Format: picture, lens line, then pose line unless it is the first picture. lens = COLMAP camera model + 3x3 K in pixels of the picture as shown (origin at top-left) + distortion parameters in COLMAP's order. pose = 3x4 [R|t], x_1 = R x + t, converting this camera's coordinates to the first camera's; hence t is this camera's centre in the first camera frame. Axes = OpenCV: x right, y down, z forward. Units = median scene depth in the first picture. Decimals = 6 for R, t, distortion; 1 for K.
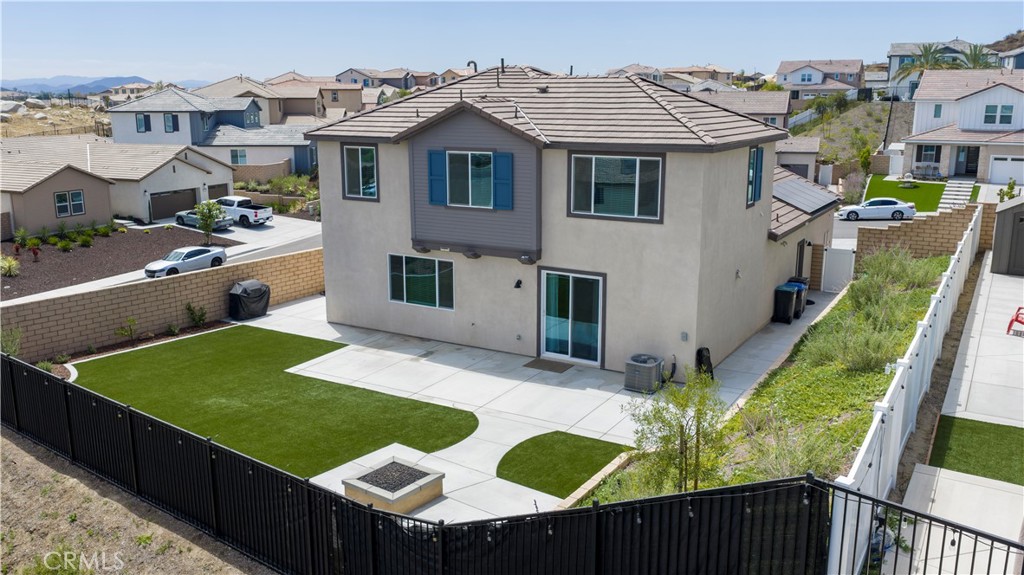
lens RADIAL K [[847.3, 0, 511.2], [0, 847.3, 288.2], [0, 0, 1]] dist [0.016885, -0.037856]
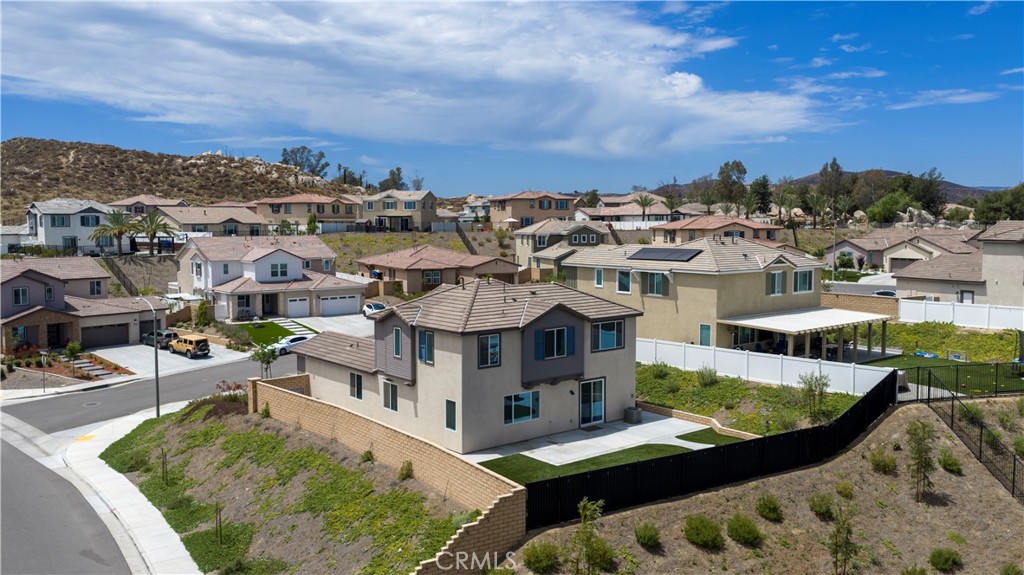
lens RADIAL K [[847.3, 0, 511.1], [0, 847.3, 287.9], [0, 0, 1]] dist [0.016885, -0.037856]
pose [[0.349484, -0.075171, 0.933922, -1.742374], [0.211215, 0.977440, -0.000366, -0.254376], [-0.912825, 0.197386, 0.357477, 0.371379]]
